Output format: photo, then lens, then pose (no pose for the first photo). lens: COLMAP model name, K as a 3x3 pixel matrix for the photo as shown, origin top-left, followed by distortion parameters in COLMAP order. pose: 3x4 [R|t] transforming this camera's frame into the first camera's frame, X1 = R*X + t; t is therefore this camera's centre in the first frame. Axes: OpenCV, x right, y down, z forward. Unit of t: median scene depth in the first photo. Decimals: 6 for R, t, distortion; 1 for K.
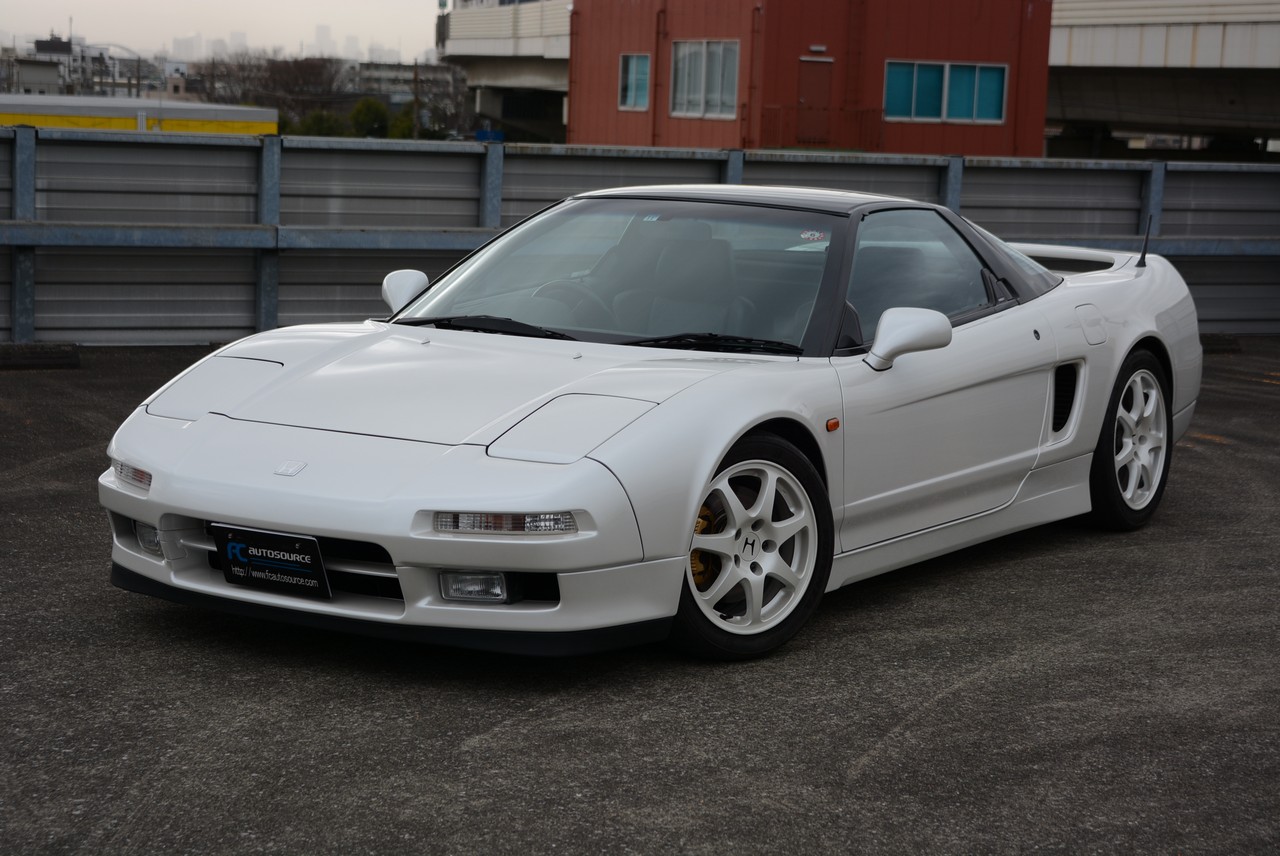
lens RADIAL K [[2494.5, 0, 635.5], [0, 2494.5, 435.0], [0, 0, 1]] dist [0.161998, 0.000000]
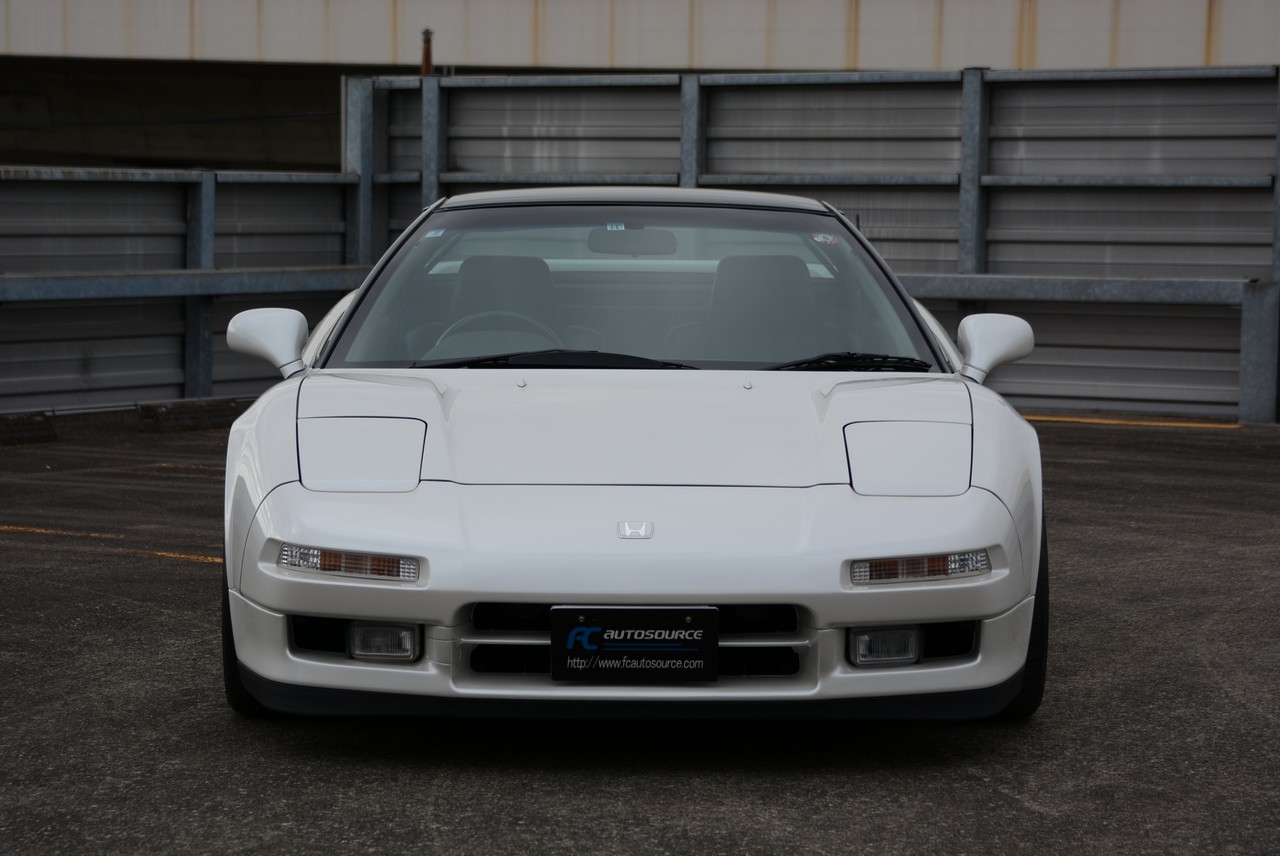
lens RADIAL K [[3701.9, 0, 631.5], [0, 3701.9, 431.4], [0, 0, 1]] dist [0.526776, 0.000000]
pose [[0.848144, -0.063363, 0.525962, -0.692824], [0.086407, 0.996072, -0.019338, 0.004006], [-0.522671, 0.061848, 0.850288, -0.029435]]
